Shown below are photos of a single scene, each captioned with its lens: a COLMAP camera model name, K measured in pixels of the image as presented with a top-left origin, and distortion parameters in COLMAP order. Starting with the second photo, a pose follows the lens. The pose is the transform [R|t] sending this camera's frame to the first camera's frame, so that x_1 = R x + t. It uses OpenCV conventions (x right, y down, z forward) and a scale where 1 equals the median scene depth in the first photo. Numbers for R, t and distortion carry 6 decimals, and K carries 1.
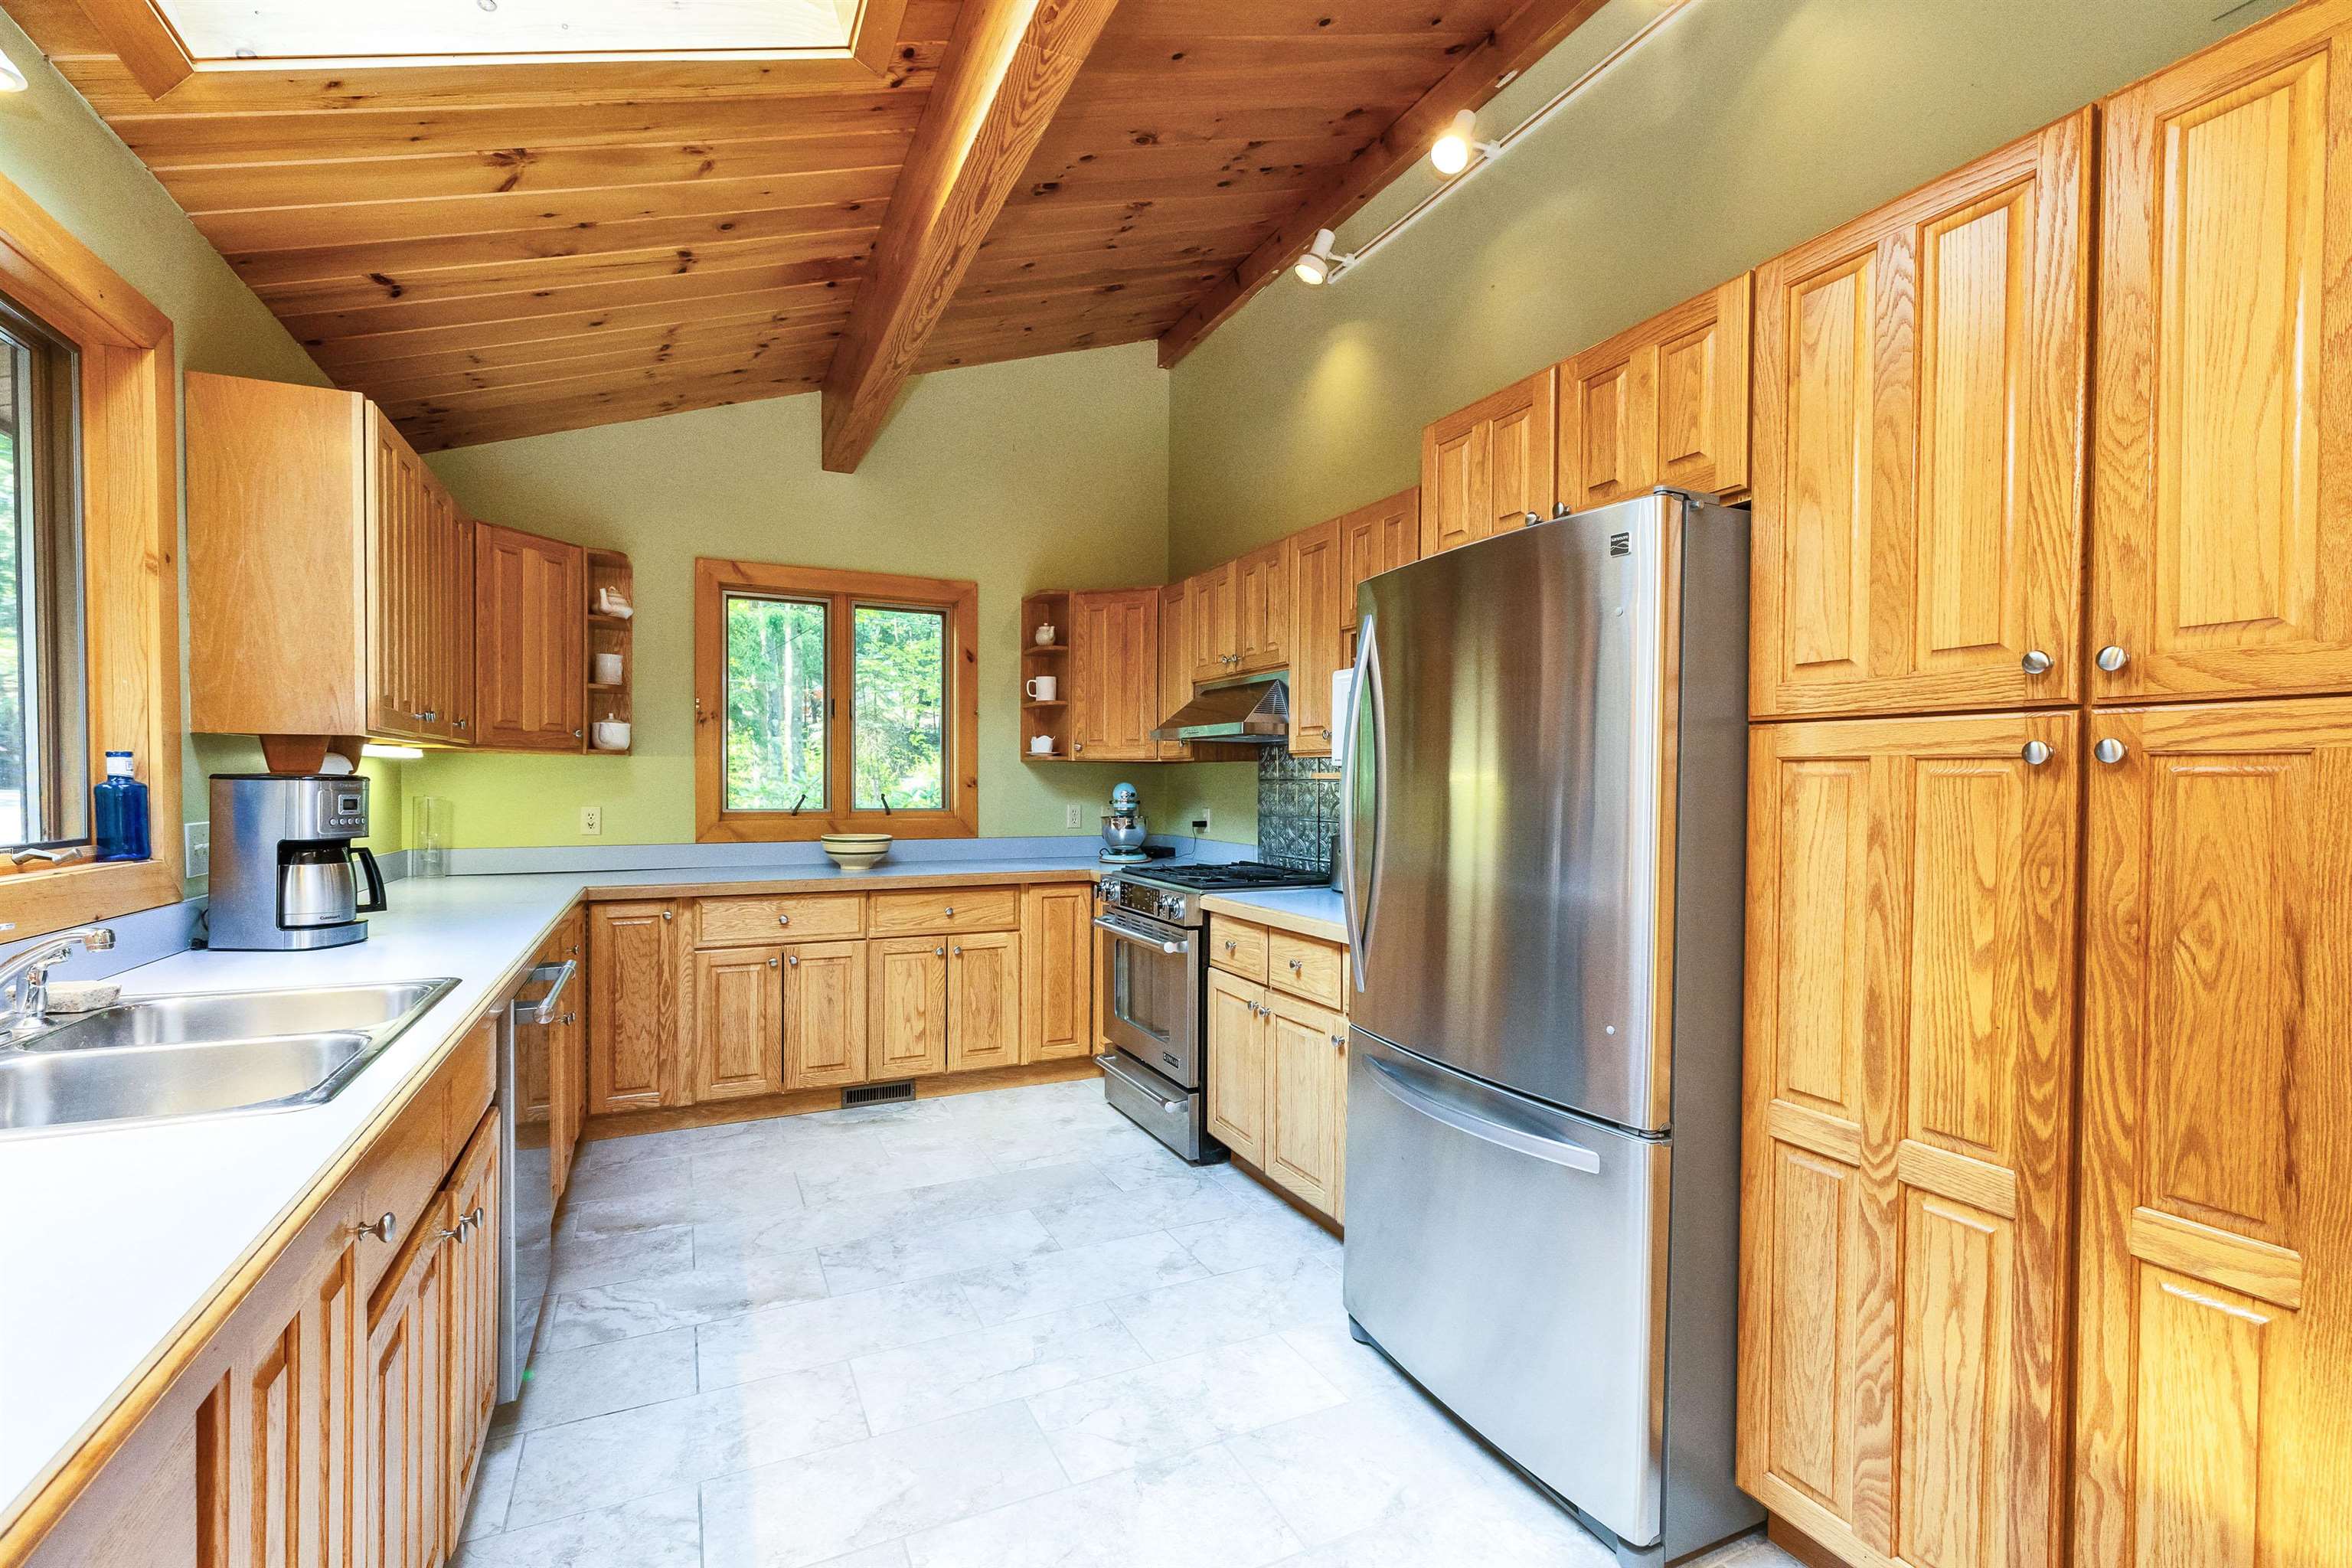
lens RADIAL K [[1070.0, 0, 1175.6], [0, 1070.0, 793.1], [0, 0, 1]] dist [0.003442, 0.000244]
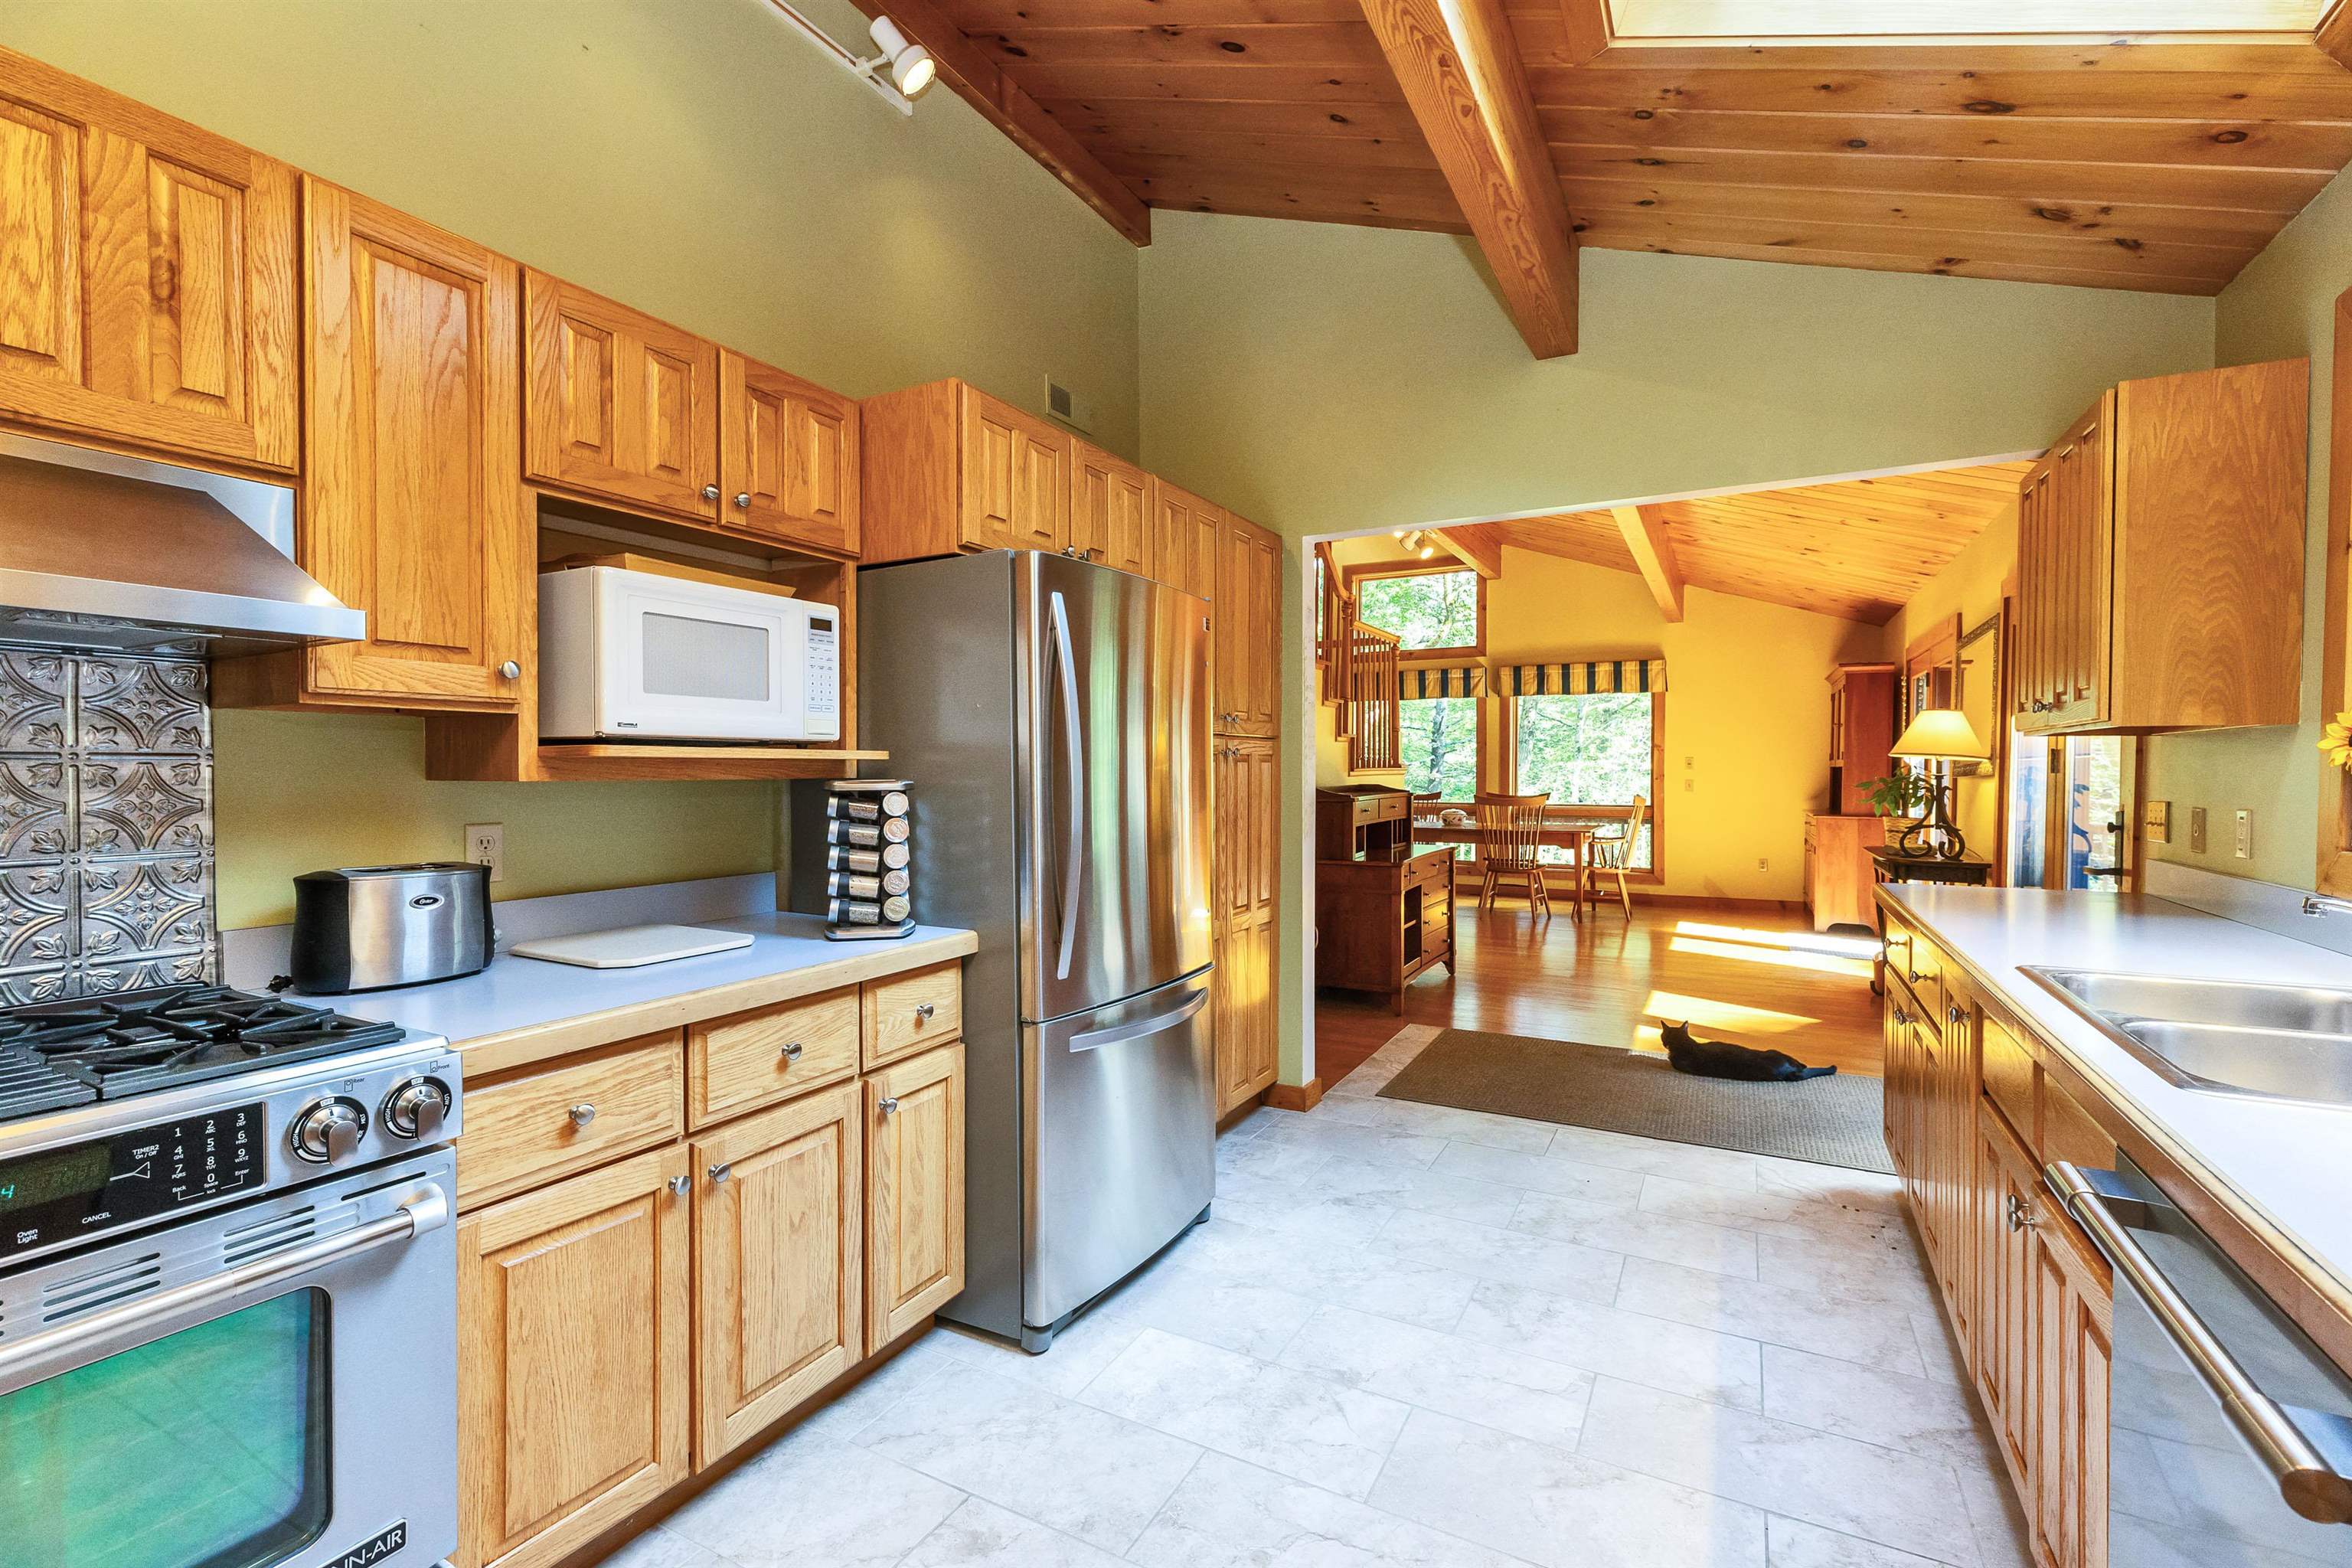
lens RADIAL K [[1070.0, 0, 1164.4], [0, 1070.0, 777.4], [0, 0, 1]] dist [0.003442, 0.000244]
pose [[-0.598169, -0.015753, 0.801215, -0.665557], [0.002572, 0.999764, 0.021577, -0.018525], [-0.801366, 0.014967, -0.597987, 1.514594]]
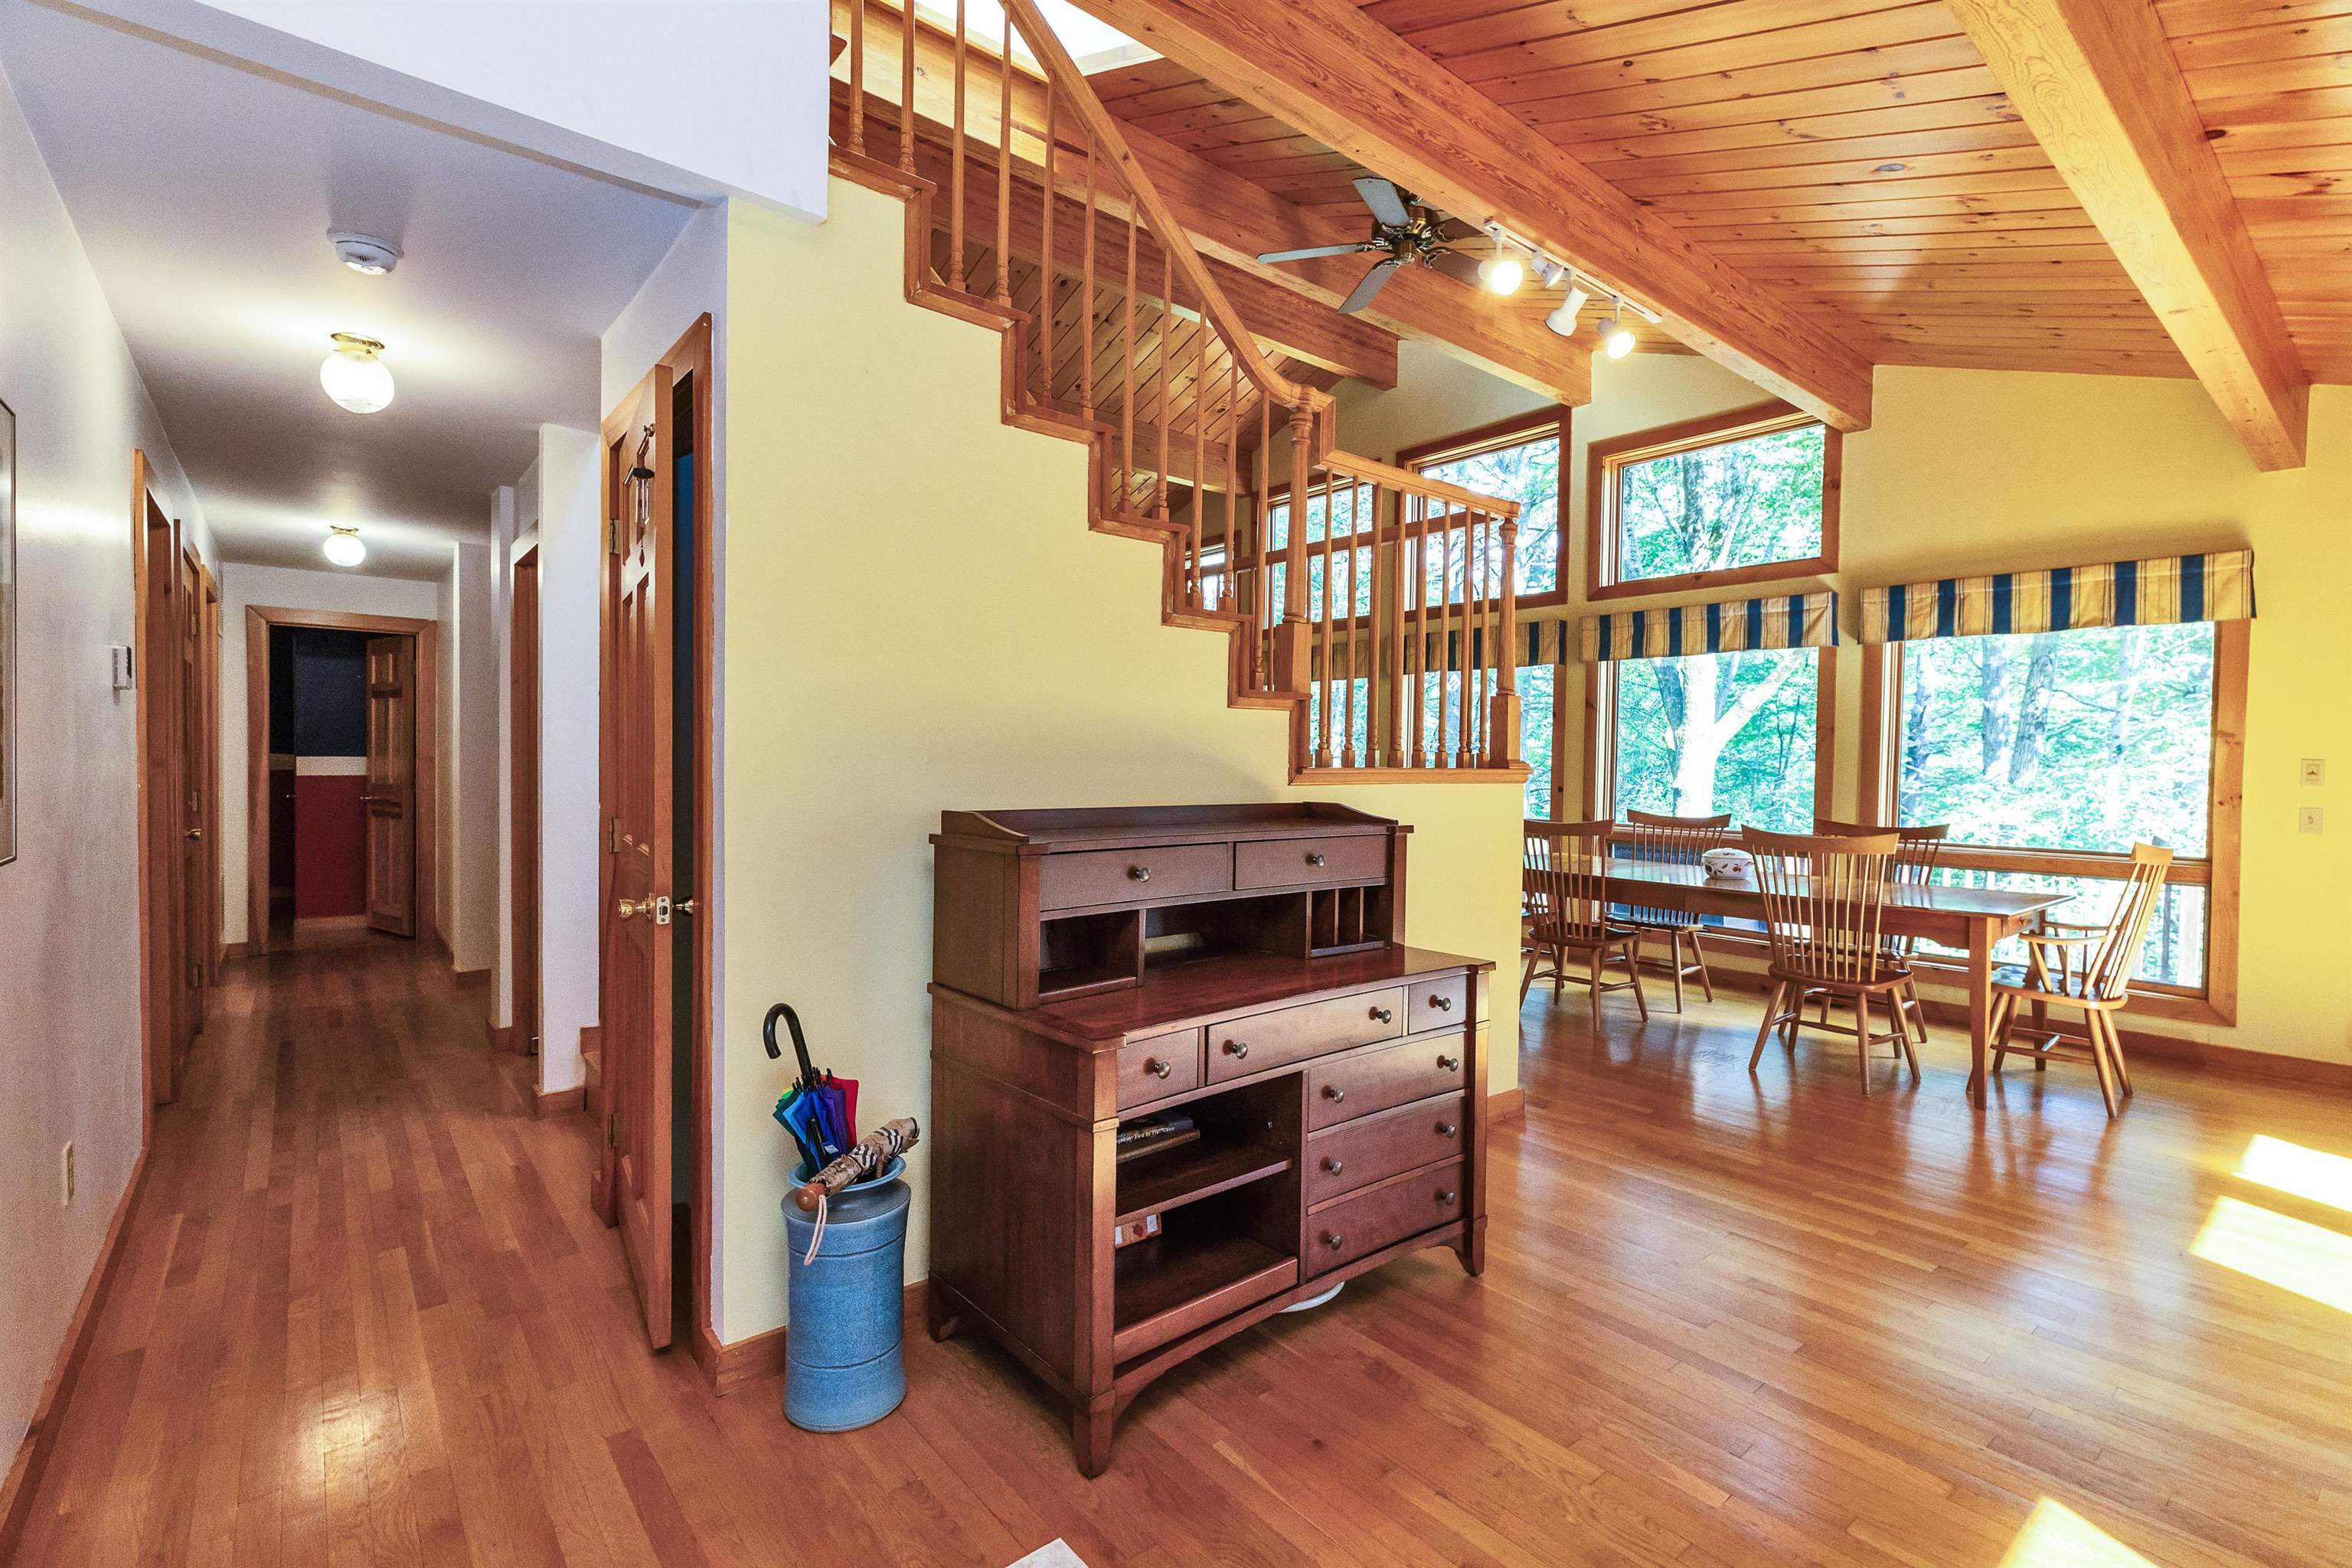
lens RADIAL K [[1070.0, 0, 1188.7], [0, 1070.0, 783.3], [0, 0, 1]] dist [0.003442, 0.000244]
pose [[-0.261648, -0.031692, 0.964643, -0.179965], [-0.006556, 0.999496, 0.031059, -0.010038], [-0.965141, 0.001803, -0.261724, 0.474584]]
